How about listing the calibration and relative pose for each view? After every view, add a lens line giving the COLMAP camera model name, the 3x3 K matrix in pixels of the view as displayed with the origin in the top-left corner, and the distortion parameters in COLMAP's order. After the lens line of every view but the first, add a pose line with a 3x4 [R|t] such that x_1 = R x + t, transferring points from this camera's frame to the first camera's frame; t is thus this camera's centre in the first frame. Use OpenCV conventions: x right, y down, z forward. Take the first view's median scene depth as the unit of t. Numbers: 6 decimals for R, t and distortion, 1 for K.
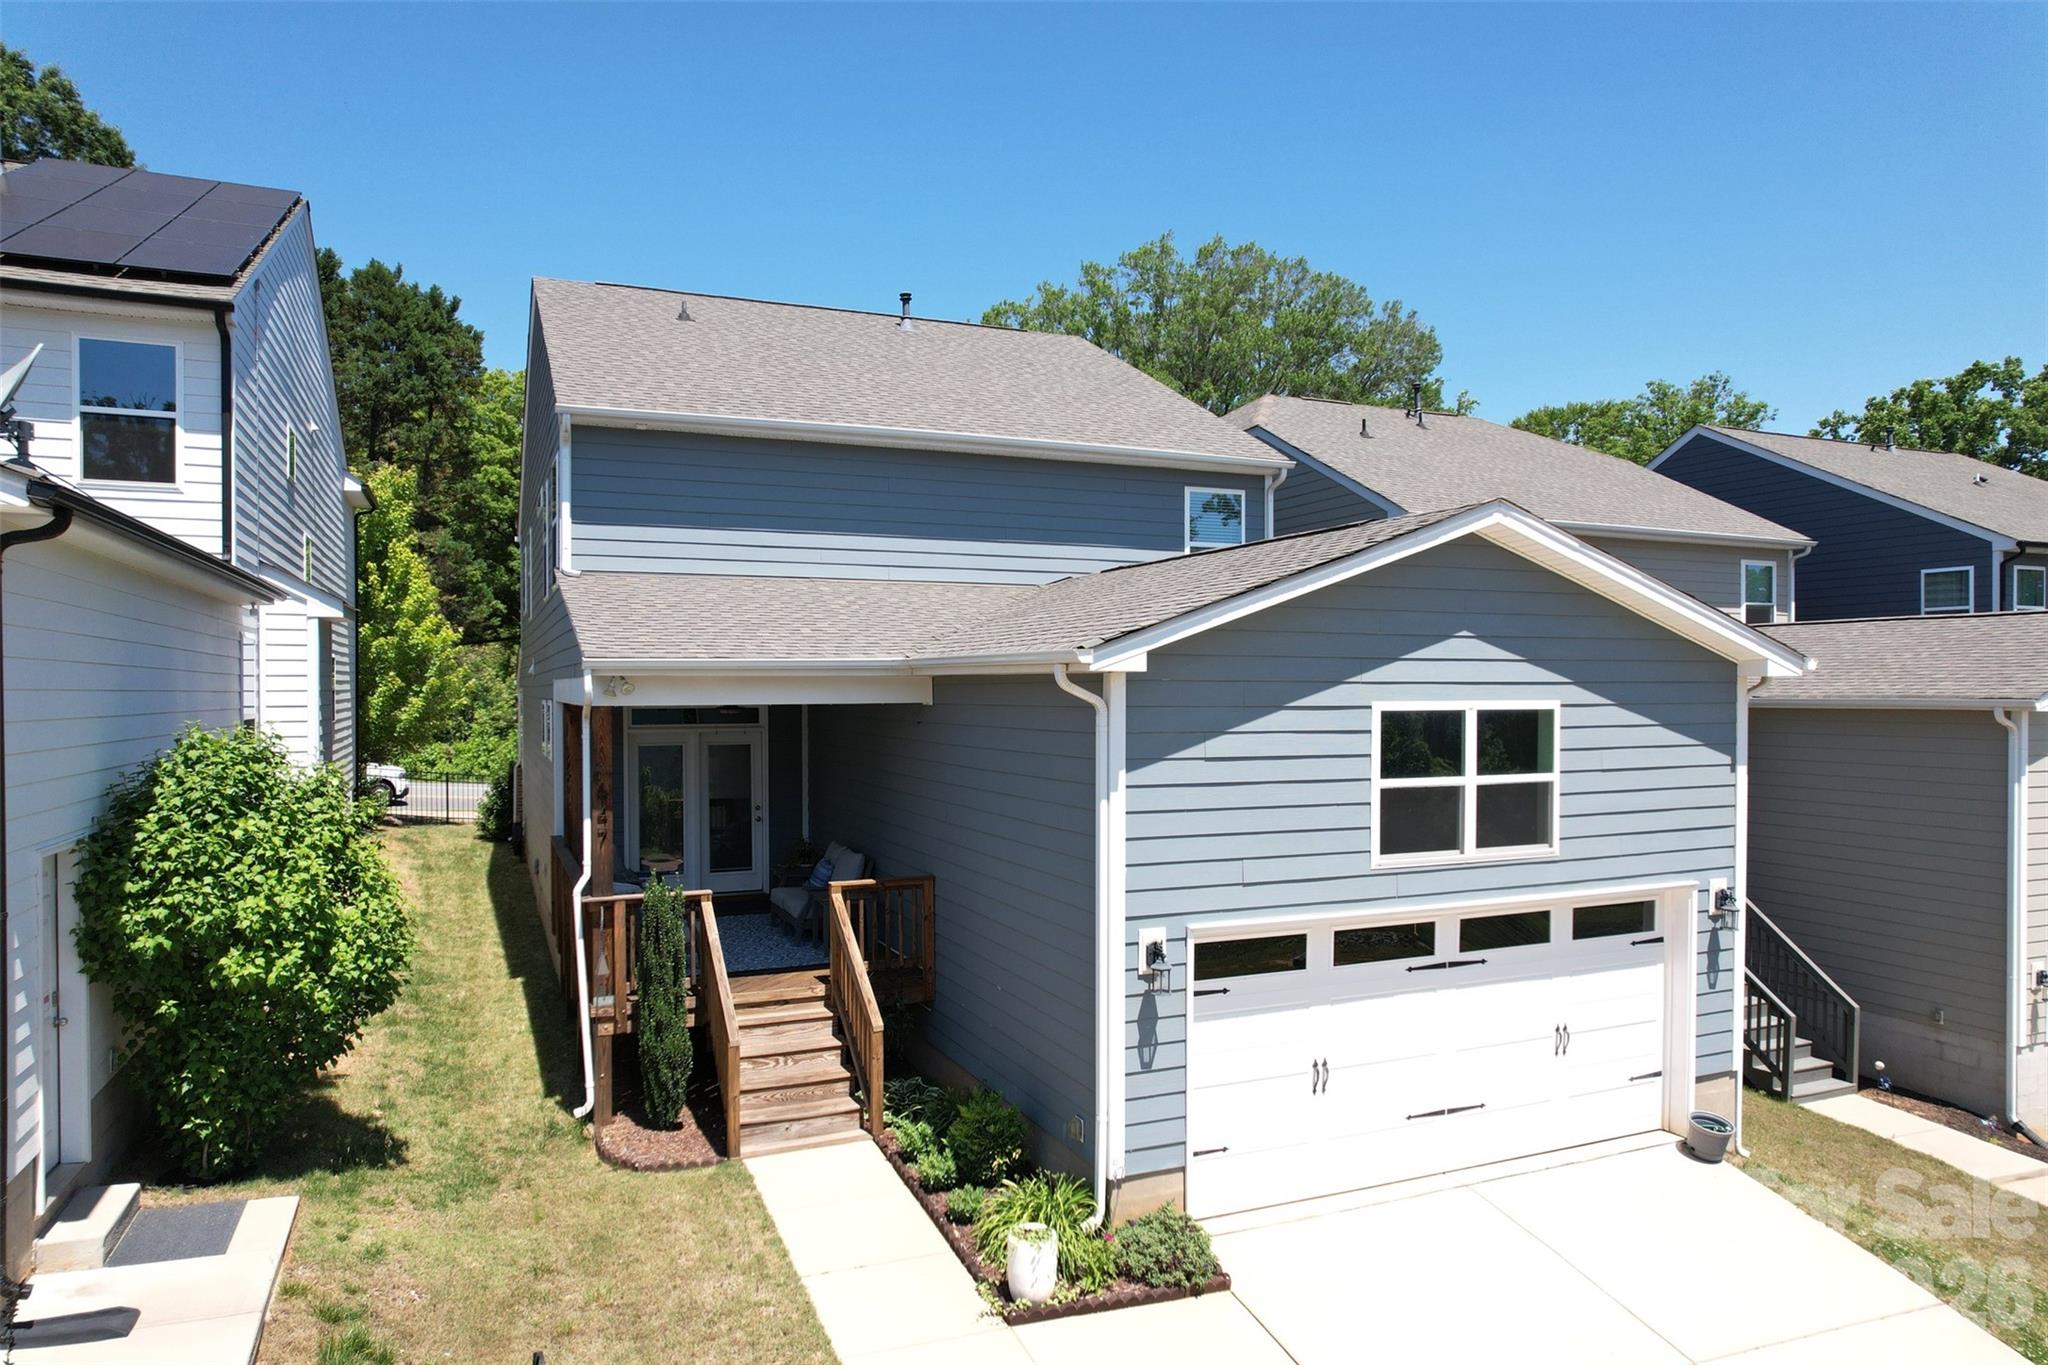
lens RADIAL K [[1286.8, 0, 1024.0], [0, 1286.8, 682.5], [0, 0, 1]] dist [-0.035796, 0.000173]
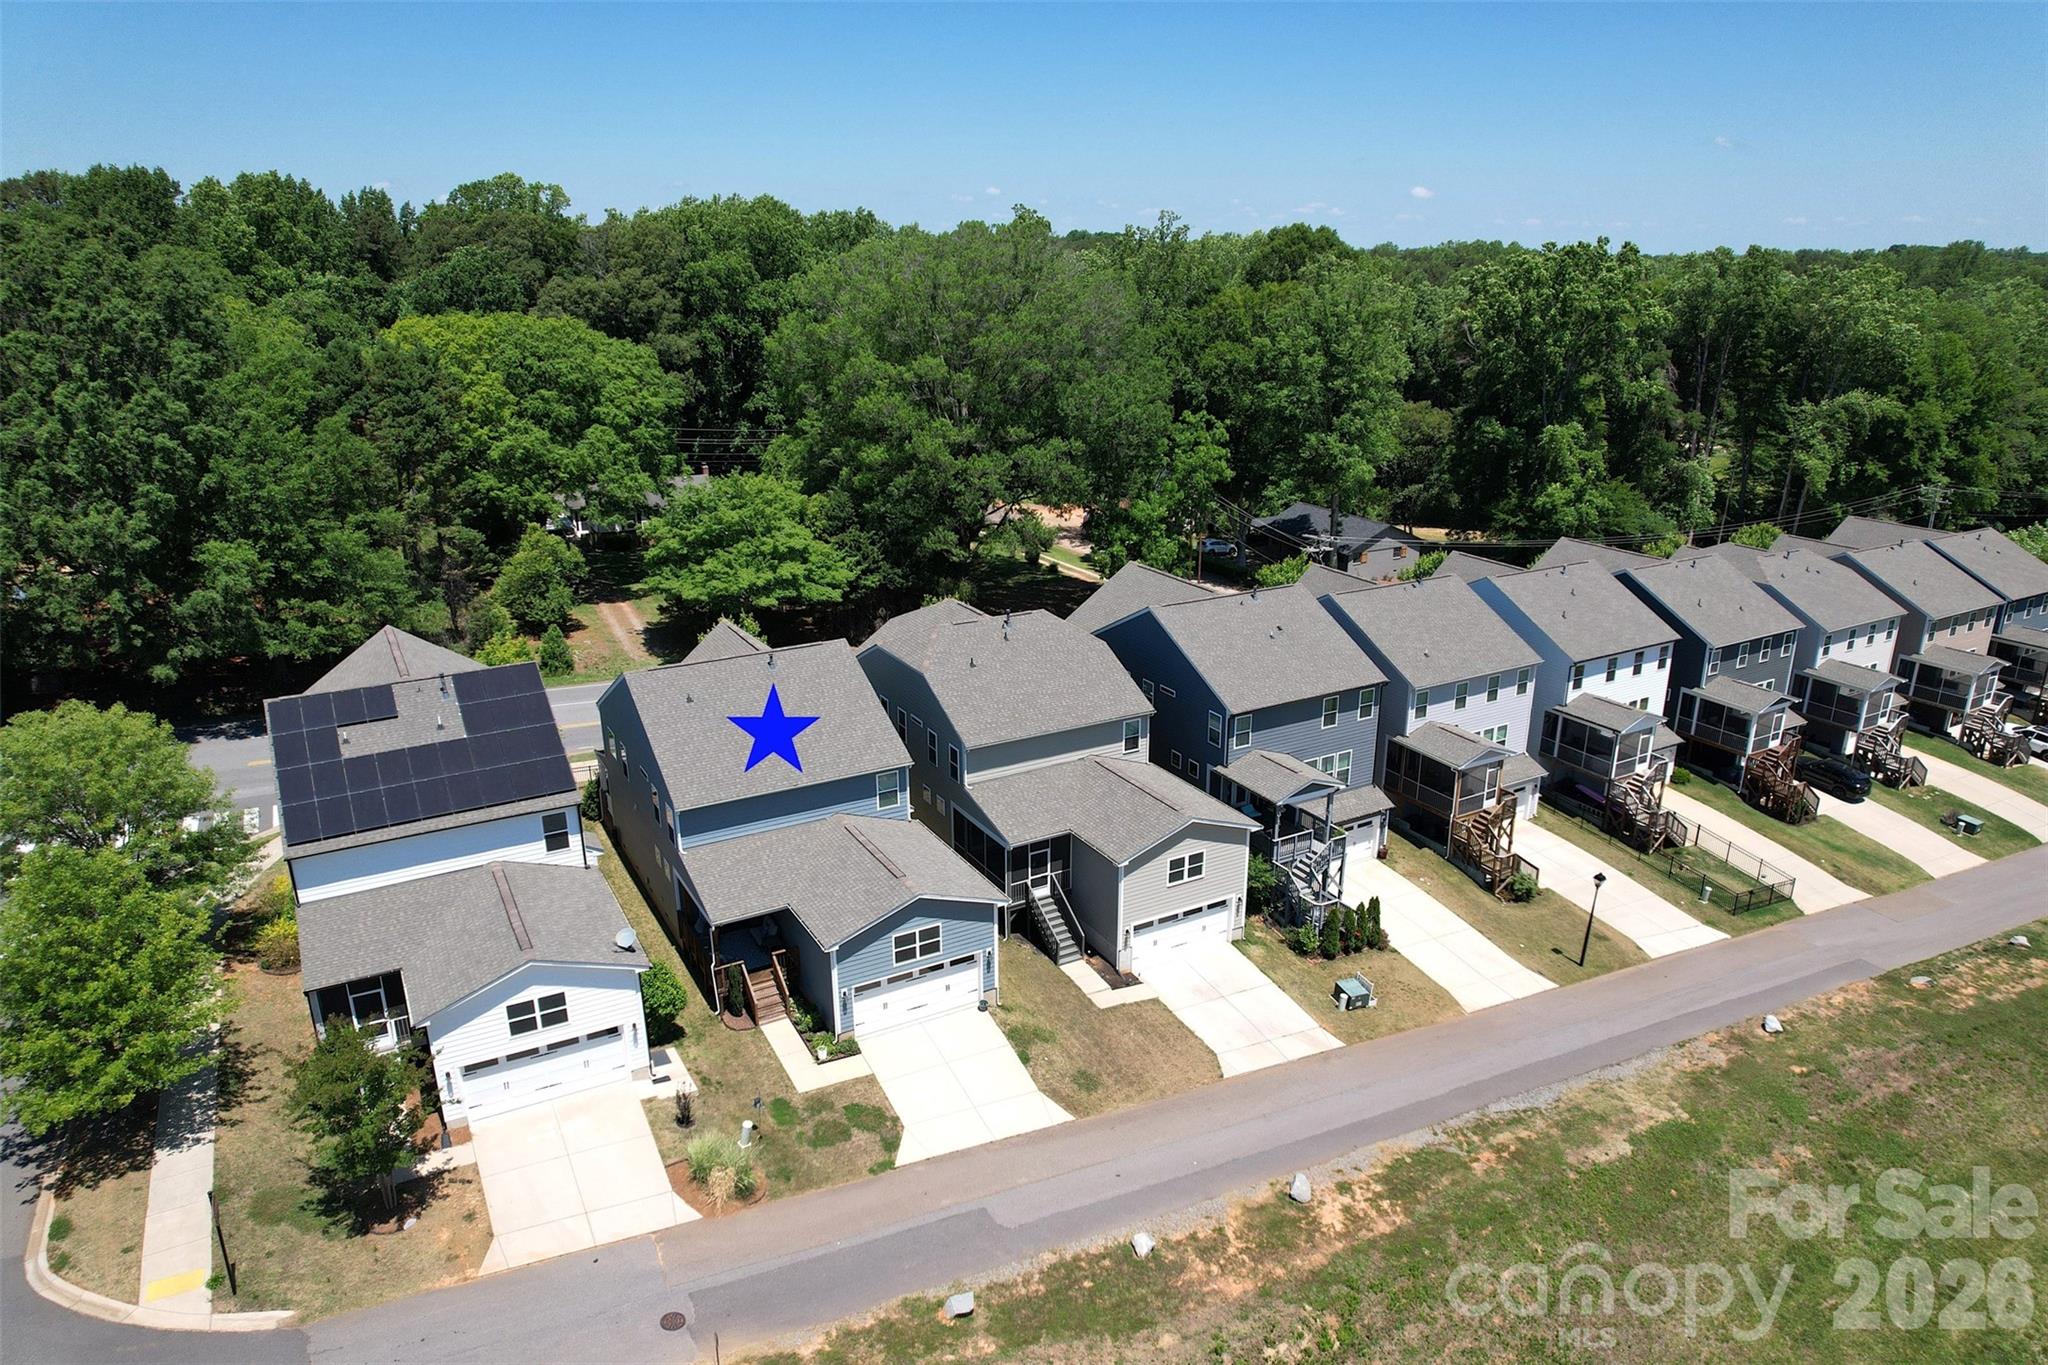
lens RADIAL K [[1317.7, 0, 1024.0], [0, 1317.7, 682.5], [0, 0, 1]] dist [-0.056265, 0.000203]
pose [[0.994280, -0.037983, 0.099820, 0.288712], [0.002522, 0.942715, 0.333590, -2.297772], [-0.106773, -0.331431, 0.937418, -3.018328]]
